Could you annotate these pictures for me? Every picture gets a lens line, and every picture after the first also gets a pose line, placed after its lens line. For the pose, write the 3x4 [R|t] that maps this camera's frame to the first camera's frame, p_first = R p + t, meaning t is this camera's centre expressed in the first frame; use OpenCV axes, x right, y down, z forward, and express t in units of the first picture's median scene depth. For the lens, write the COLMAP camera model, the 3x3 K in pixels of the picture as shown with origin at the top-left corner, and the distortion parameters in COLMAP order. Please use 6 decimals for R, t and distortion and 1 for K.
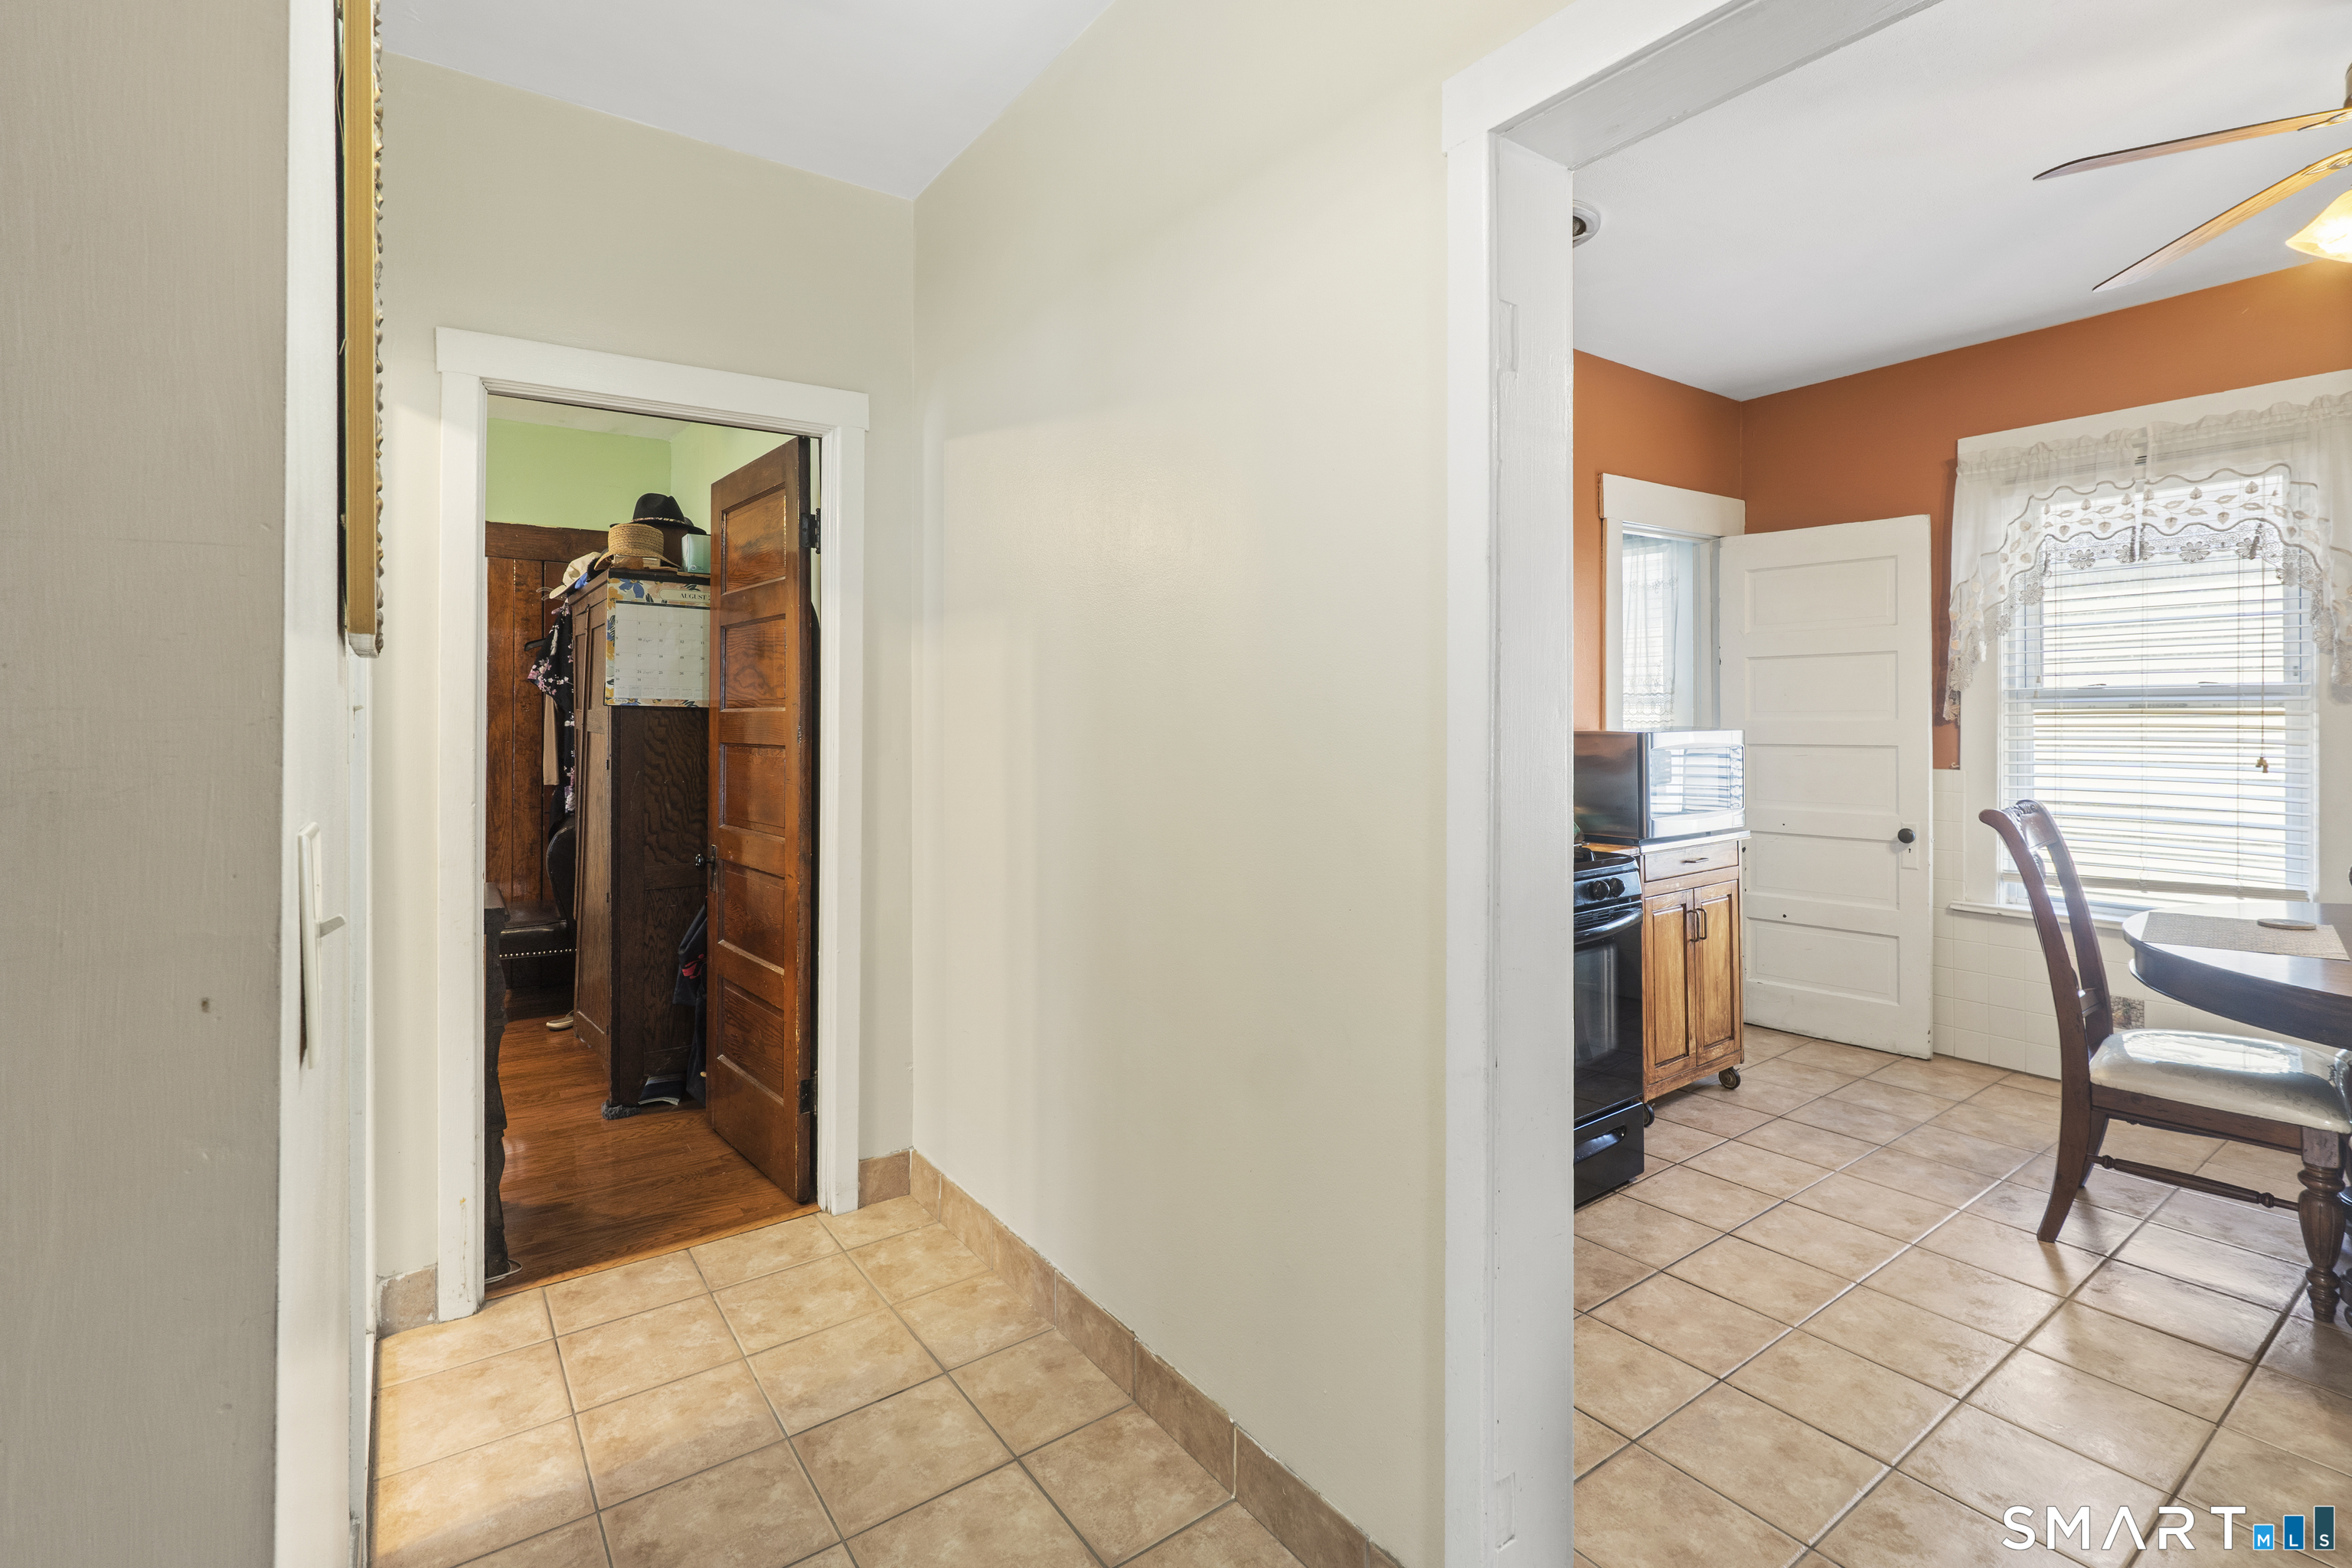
lens RADIAL K [[1081.5, 0, 1205.9], [0, 1081.5, 720.3], [0, 0, 1]] dist [-0.003801, 0.000878]
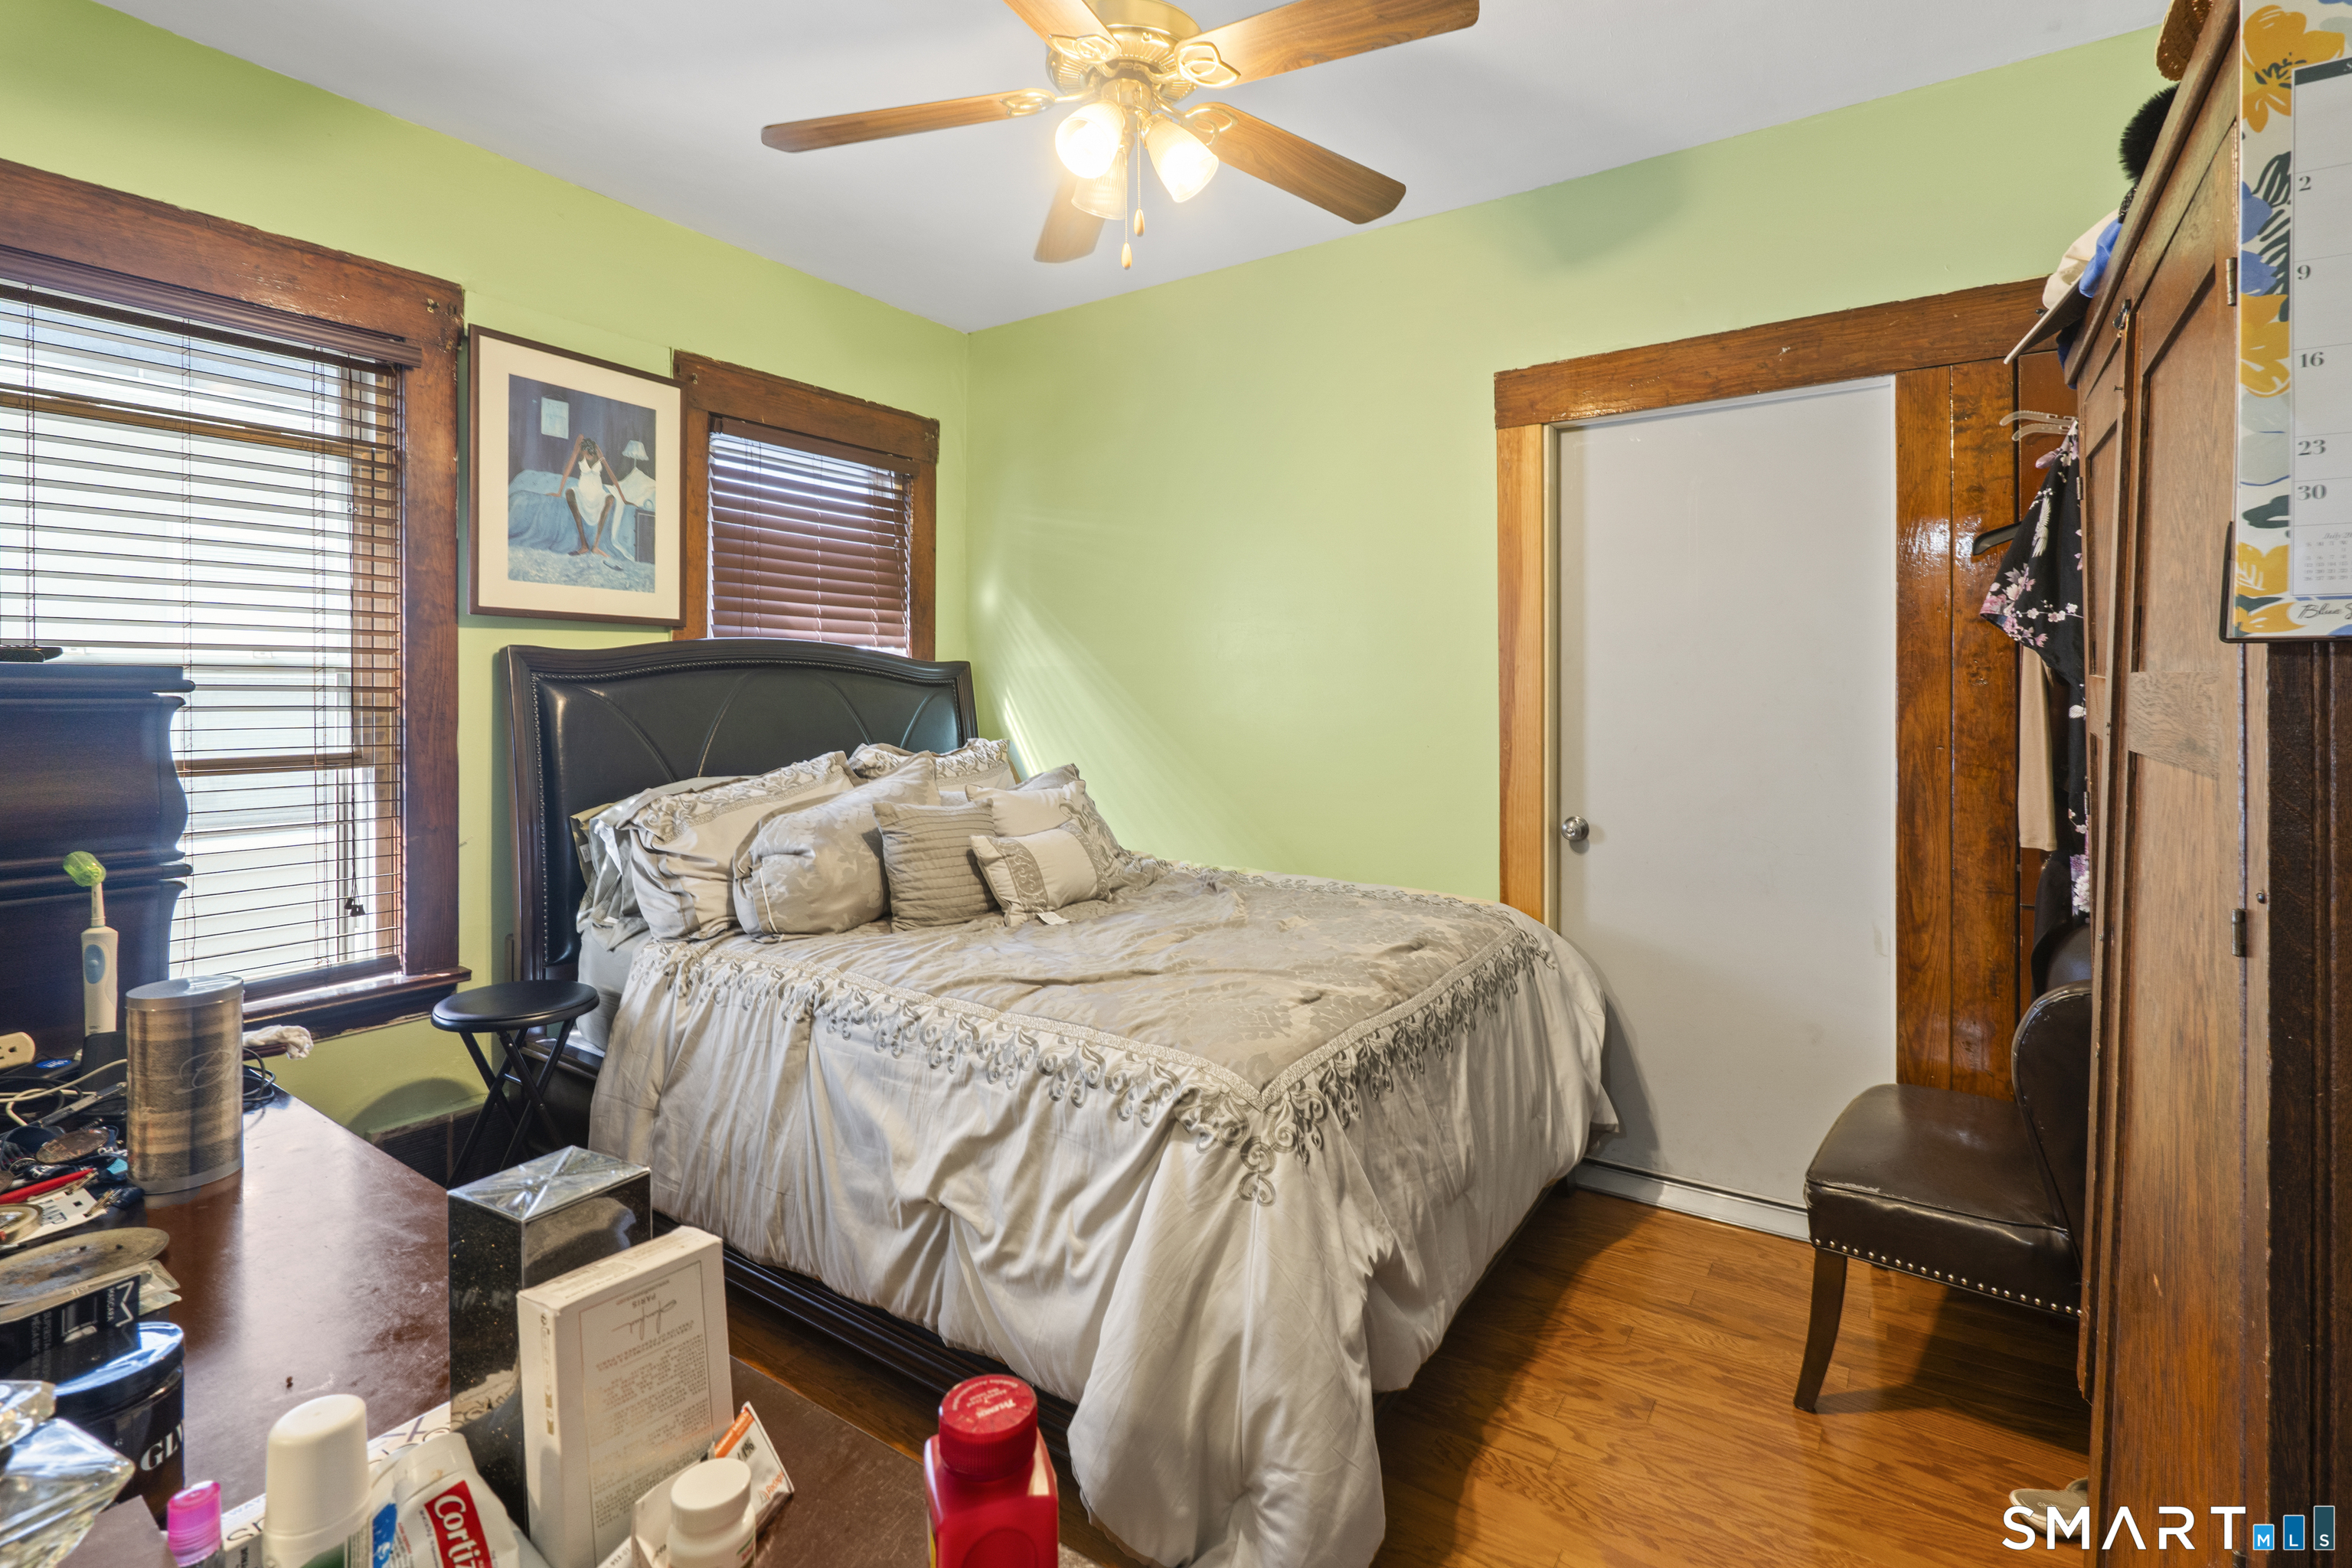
lens RADIAL K [[1081.5, 0, 1215.9], [0, 1081.5, 702.2], [0, 0, 1]] dist [-0.003801, 0.000878]
pose [[0.341708, -0.001085, -0.939805, -0.422660], [0.003579, 0.999994, 0.000147, -0.003083], [0.939799, -0.003414, 0.341710, 0.738619]]
